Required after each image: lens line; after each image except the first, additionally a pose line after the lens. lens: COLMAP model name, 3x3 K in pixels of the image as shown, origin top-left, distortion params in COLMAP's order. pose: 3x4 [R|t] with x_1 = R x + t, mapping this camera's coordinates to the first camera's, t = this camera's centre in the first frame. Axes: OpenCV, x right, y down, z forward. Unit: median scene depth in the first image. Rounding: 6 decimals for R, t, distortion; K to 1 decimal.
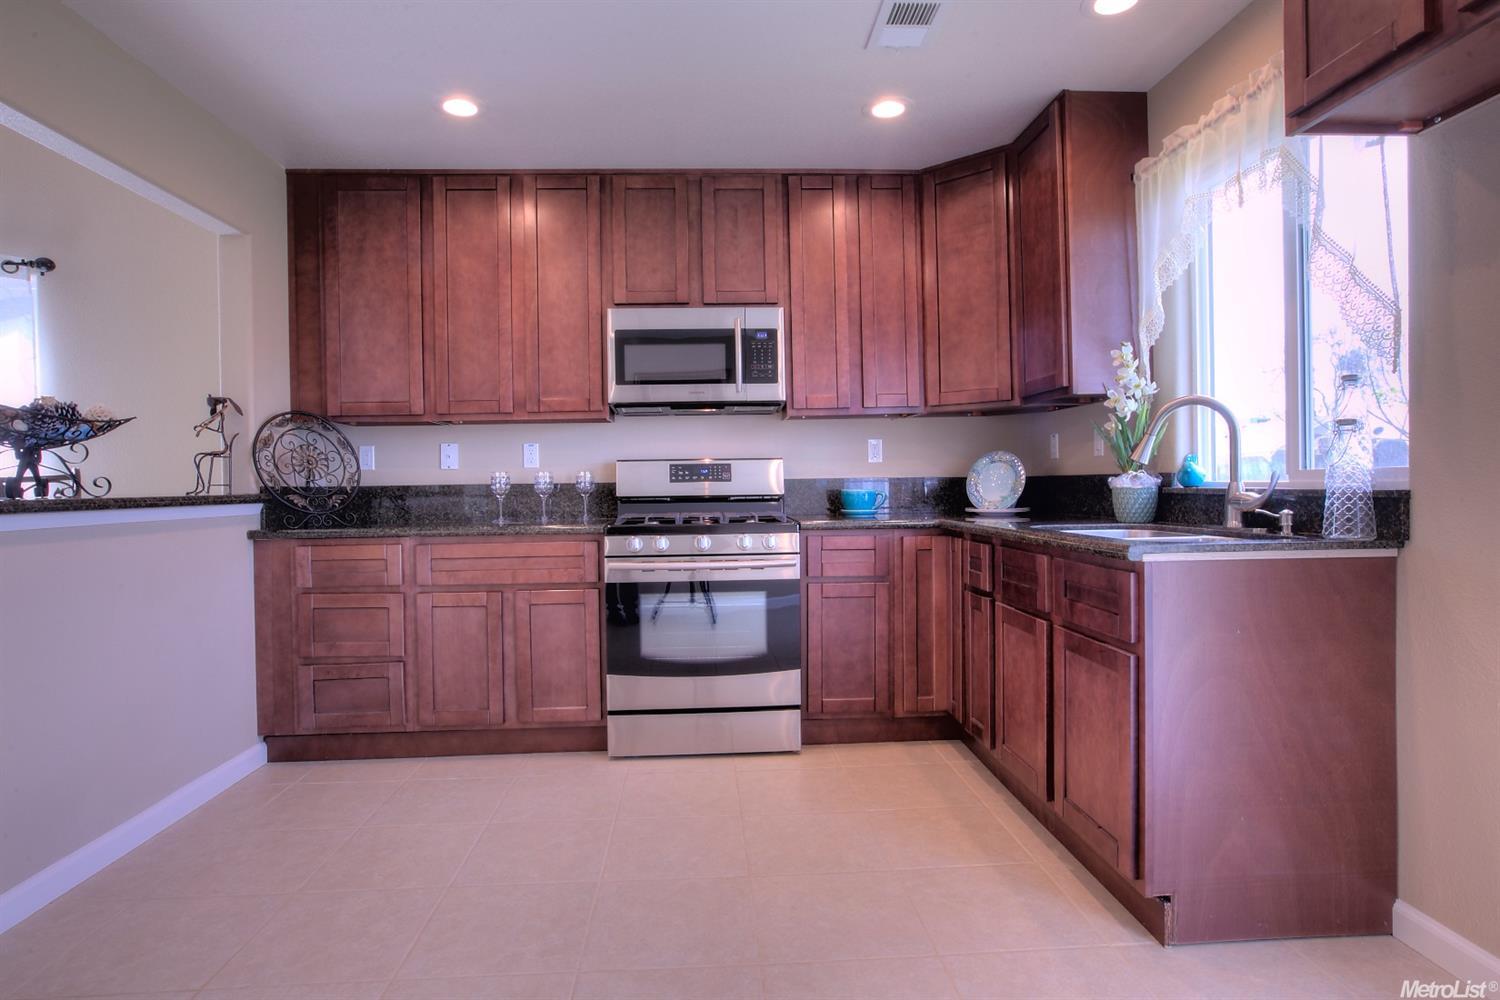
lens RADIAL K [[800.7, 0, 750.8], [0, 800.7, 496.0], [0, 0, 1]] dist [-0.057900, 0.037397]
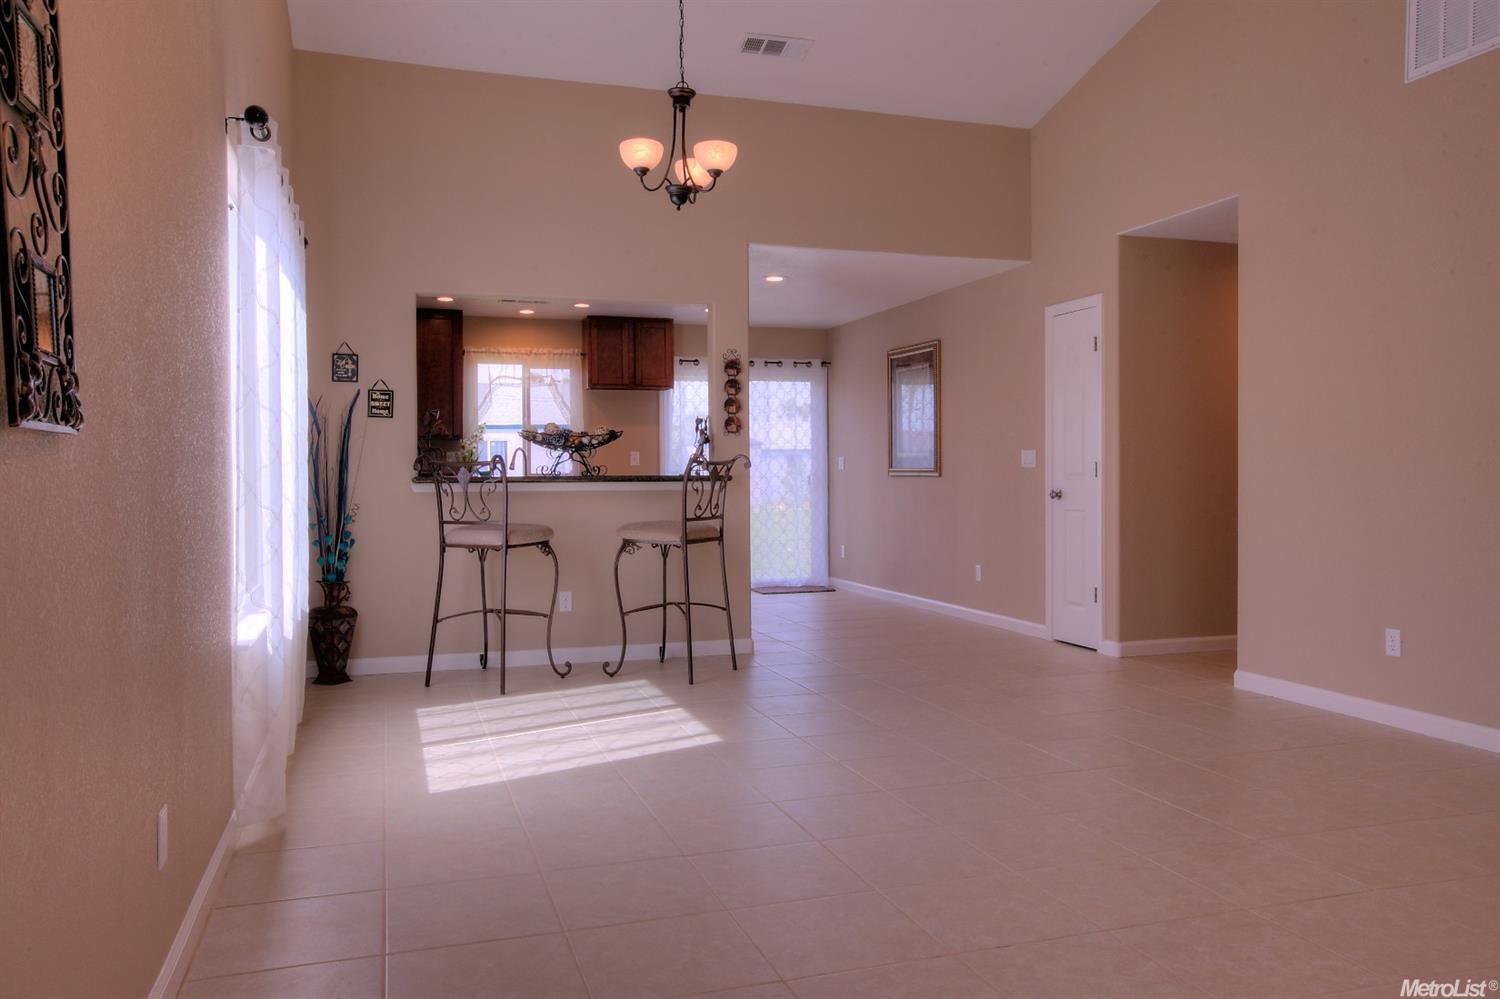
lens RADIAL K [[1271.3, 0, 752.9], [0, 1271.3, 555.3], [0, 0, 1]] dist [0.084995, 0.003927]
pose [[-0.245184, -0.044804, 0.968441, -3.068998], [0.025611, 0.998284, 0.052669, 0.031712], [-0.969138, 0.037716, -0.243615, 0.964316]]
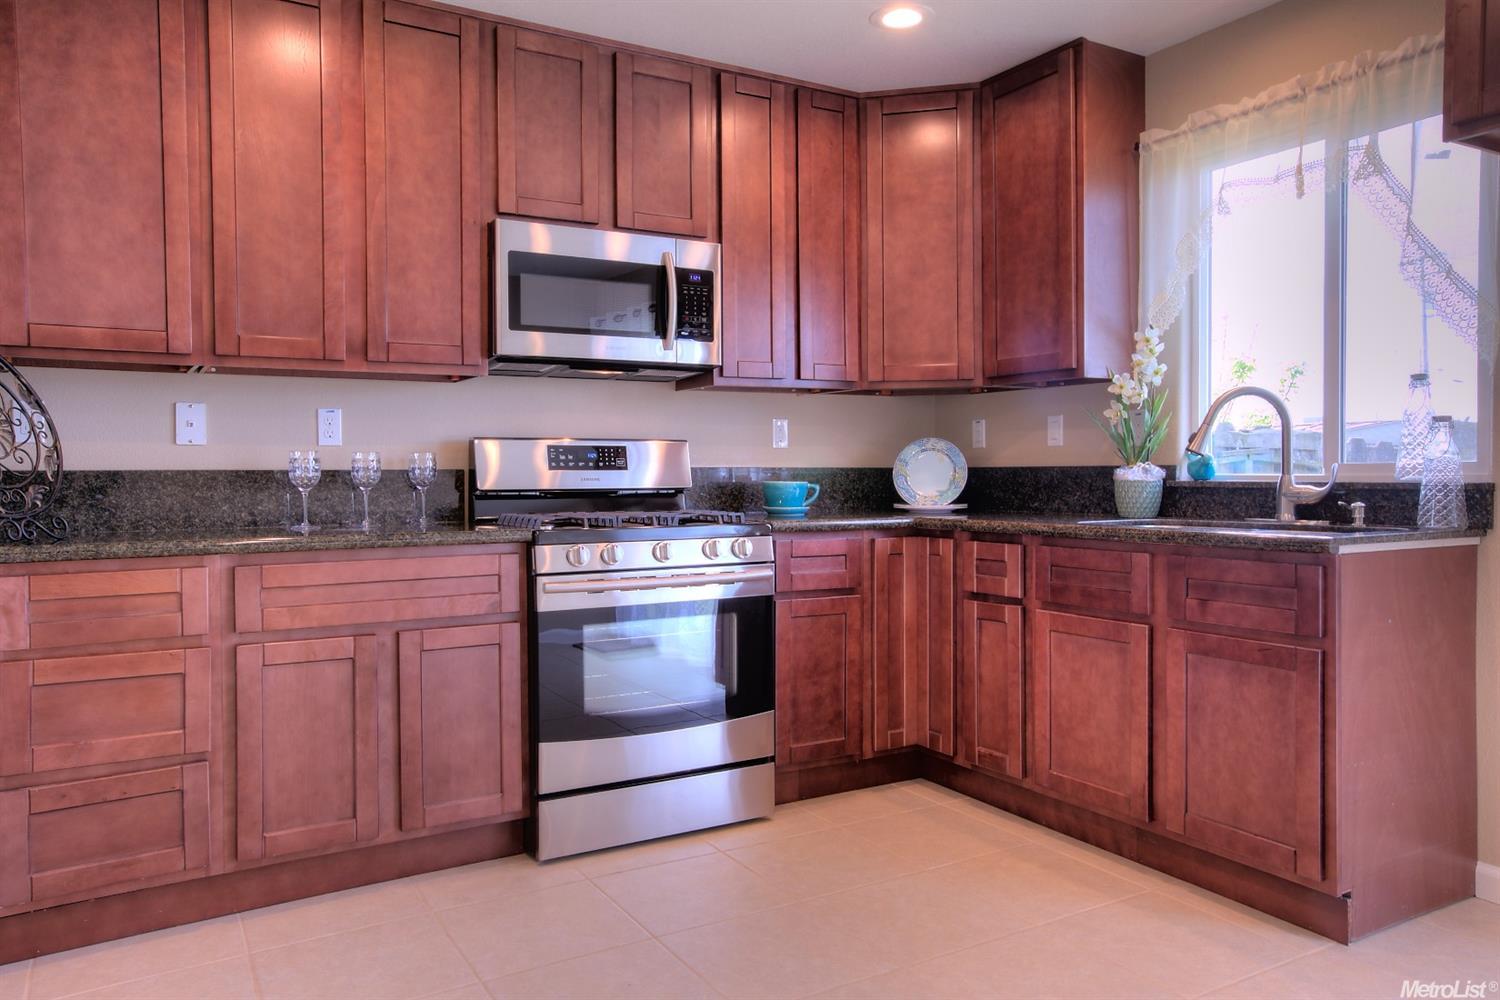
lens RADIAL K [[1049.0, 0, 747.3], [0, 1049.0, 495.4], [0, 0, 1]] dist [-0.033620, 0.069145]
pose [[0.890619, 0.000042, 0.454750, -0.418675], [-0.000622, 0.999999, 0.001127, 0.005075], [-0.454750, -0.001287, 0.890618, 0.094750]]
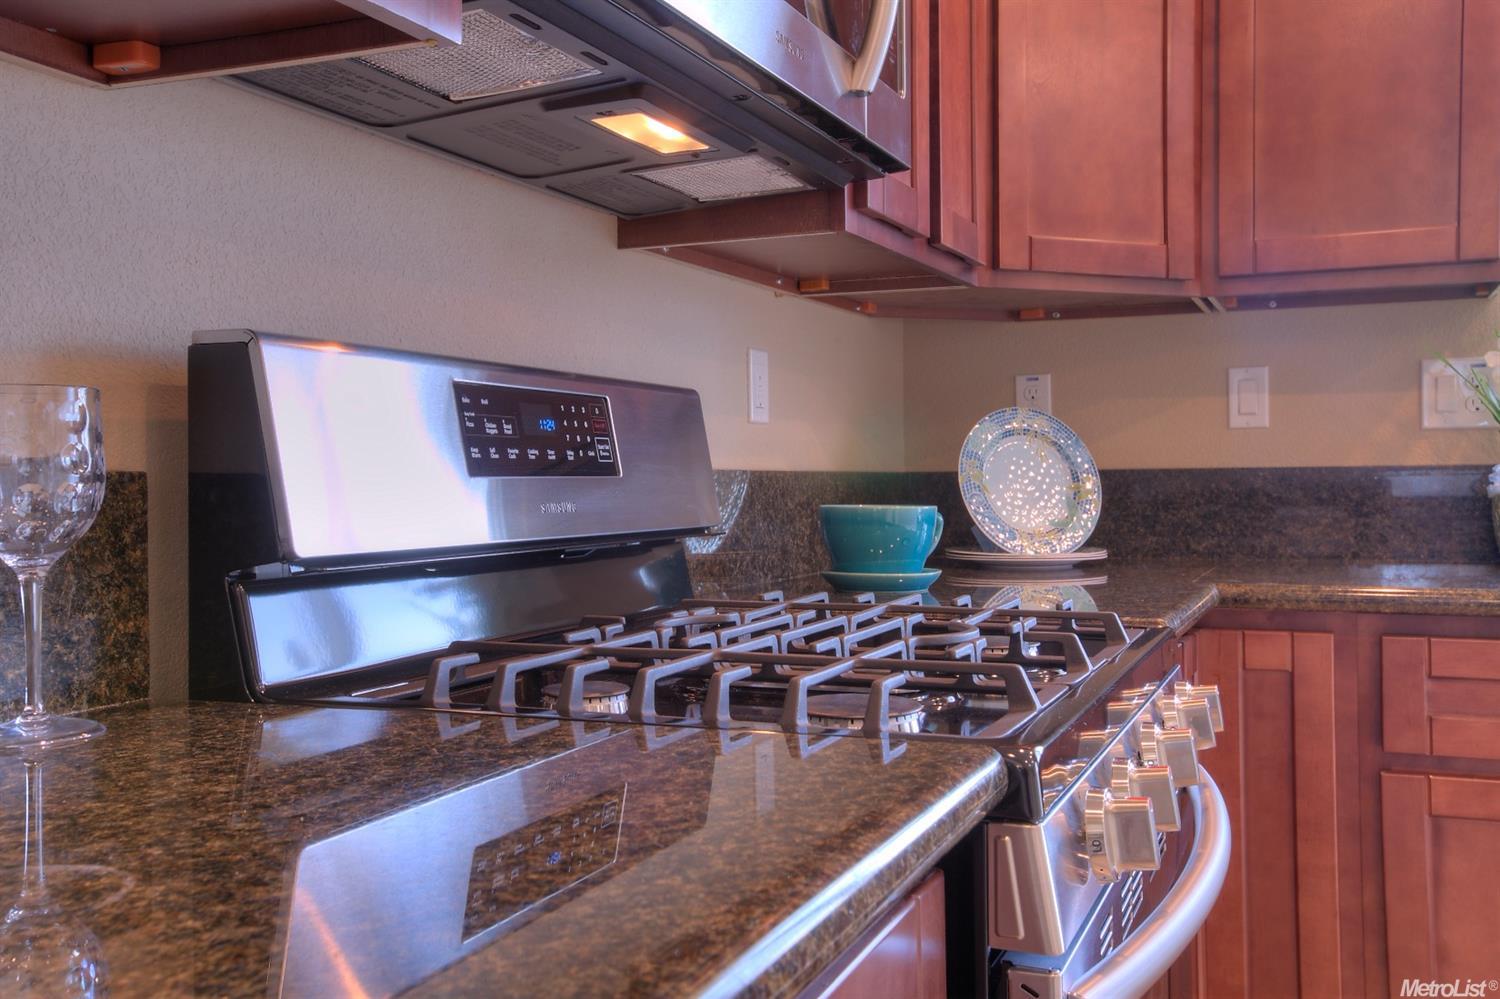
lens RADIAL K [[1395.1, 0, 750.0], [0, 1395.1, 499.5], [0, 0, 1]] dist [0.206723, -0.004622]
pose [[0.447050, -0.001536, 0.894508, -0.423678], [0.016227, 0.999848, -0.006393, -0.008760], [-0.894362, 0.017373, 0.447007, 0.892106]]
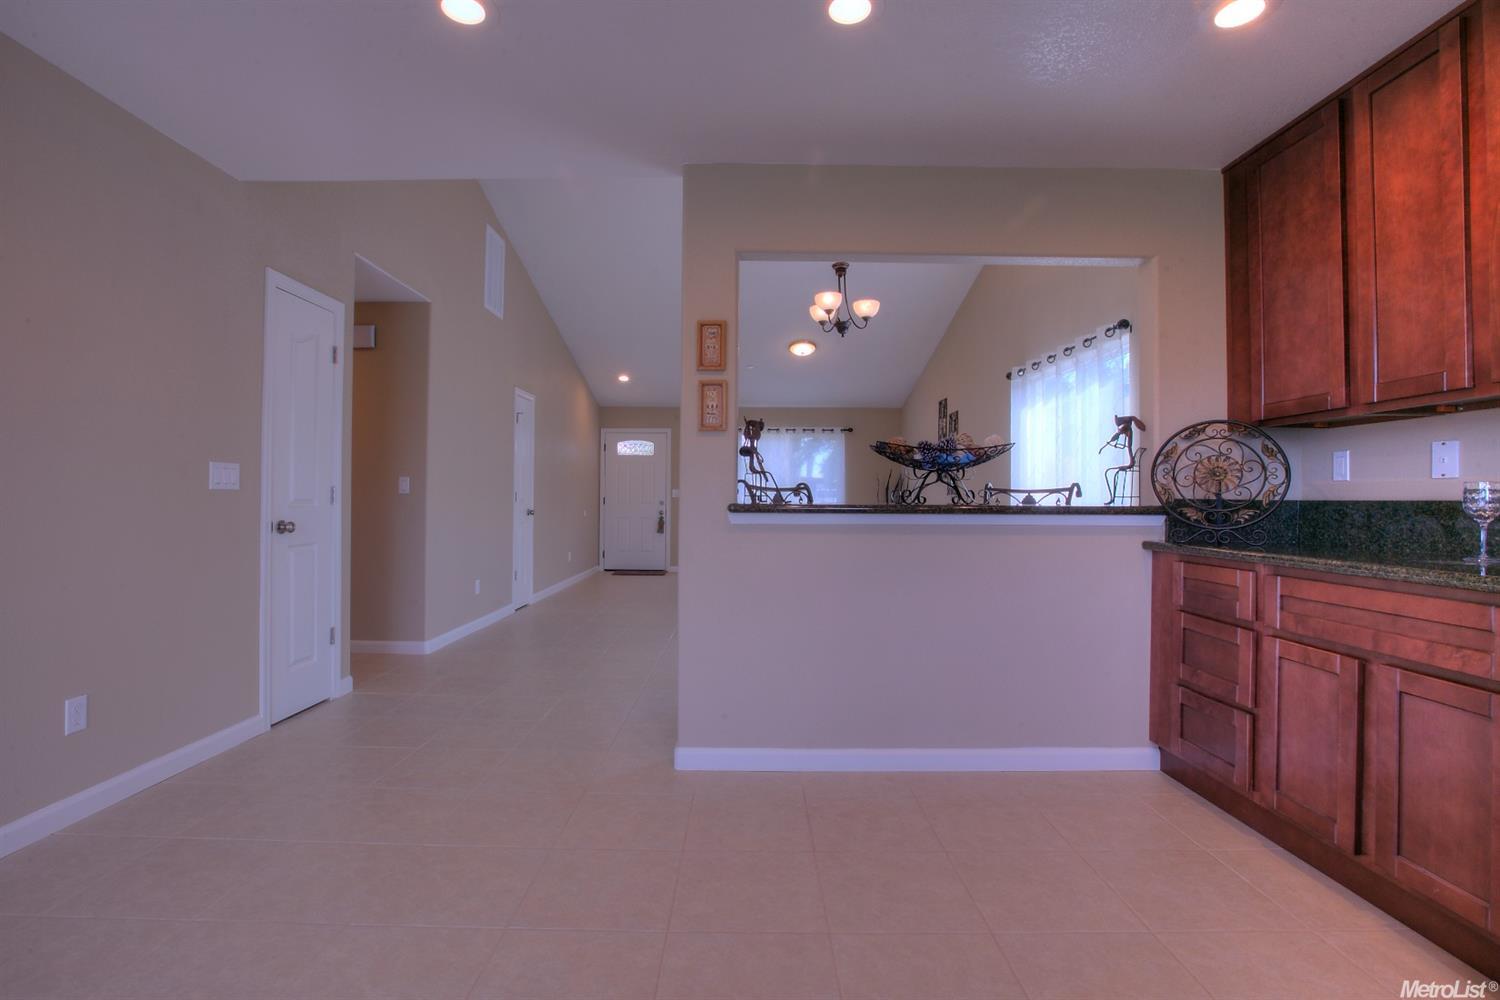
lens RADIAL K [[685.7, 0, 742.8], [0, 685.7, 492.5], [0, 0, 1]] dist [-0.046558, 0.013509]
pose [[-0.069166, 0.005473, -0.997590, 0.275825], [-0.021560, 0.999743, 0.006979, -0.013875], [0.997372, 0.021991, -0.069031, 0.496306]]
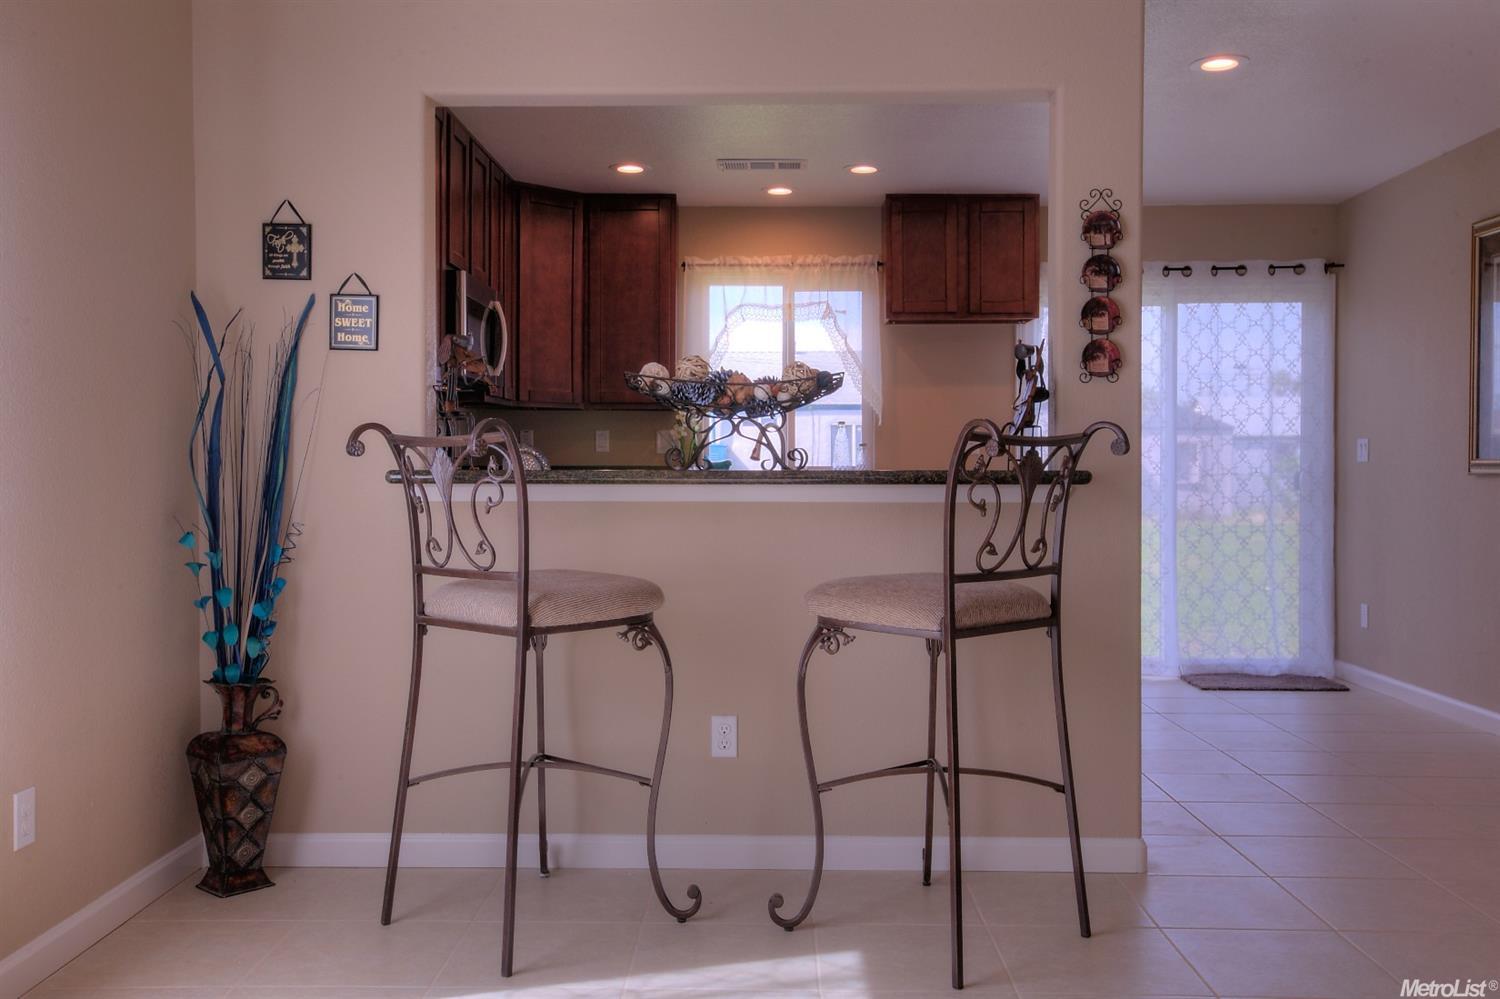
lens RADIAL K [[1446.5, 0, 729.5], [0, 1446.5, 498.7], [0, 0, 1]] dist [-0.002644, 0.167214]
pose [[0.088658, -0.003718, 0.996055, -1.885022], [0.013052, 0.999912, 0.002570, 0.021521], [-0.995977, 0.012772, 0.088698, 0.586915]]
